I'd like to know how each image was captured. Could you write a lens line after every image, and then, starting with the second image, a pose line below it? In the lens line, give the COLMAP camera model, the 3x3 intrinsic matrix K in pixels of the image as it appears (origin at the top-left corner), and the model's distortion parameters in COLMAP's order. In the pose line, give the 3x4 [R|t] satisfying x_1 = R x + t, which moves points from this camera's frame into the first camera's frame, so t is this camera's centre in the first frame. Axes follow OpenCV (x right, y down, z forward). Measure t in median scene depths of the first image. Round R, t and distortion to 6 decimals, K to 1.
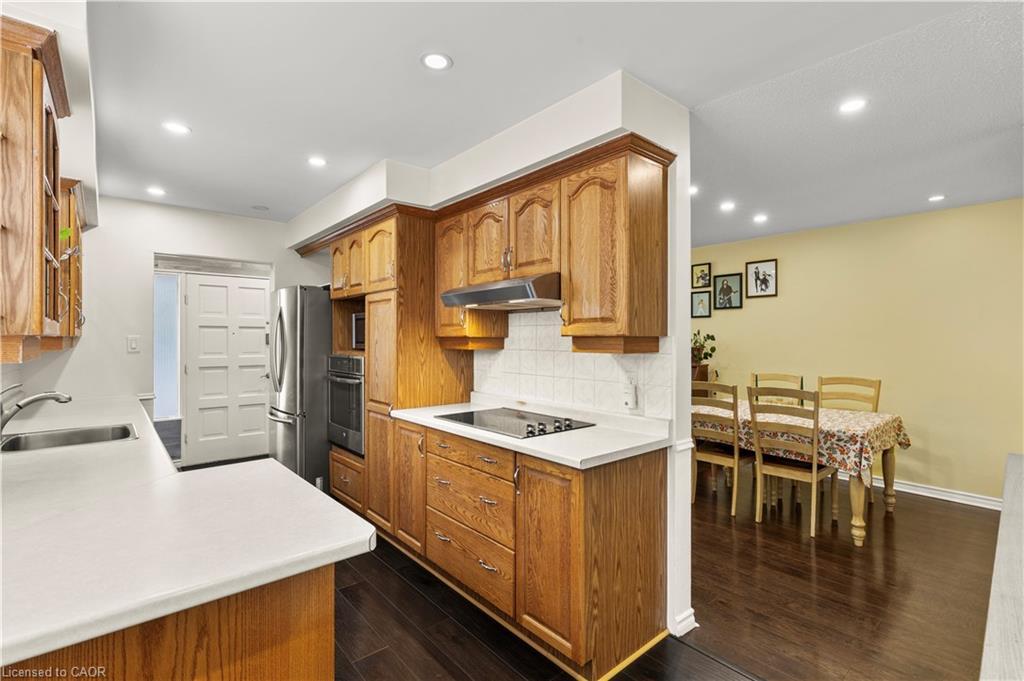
lens RADIAL K [[455.6, 0, 516.2], [0, 455.6, 339.0], [0, 0, 1]] dist [0.009646, -0.002320]
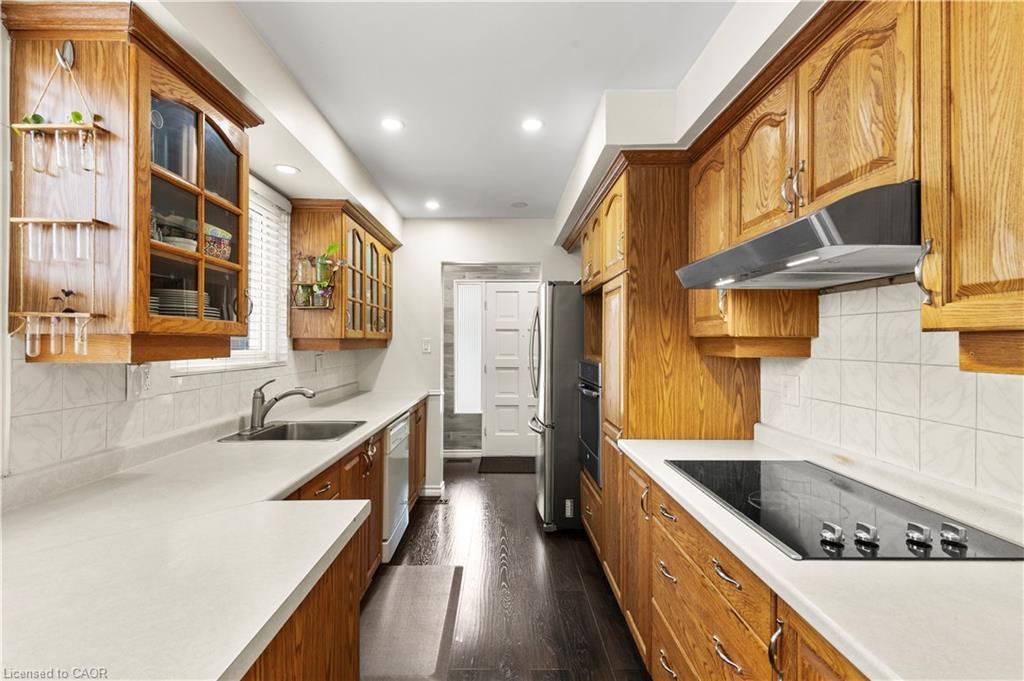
lens RADIAL K [[455.6, 0, 509.6], [0, 455.6, 338.9], [0, 0, 1]] dist [0.009646, -0.002320]
pose [[0.755699, -0.003695, -0.654909, 0.068008], [-0.001366, 0.999973, -0.007218, 0.003190], [0.654918, 0.006349, 0.755674, 0.337588]]
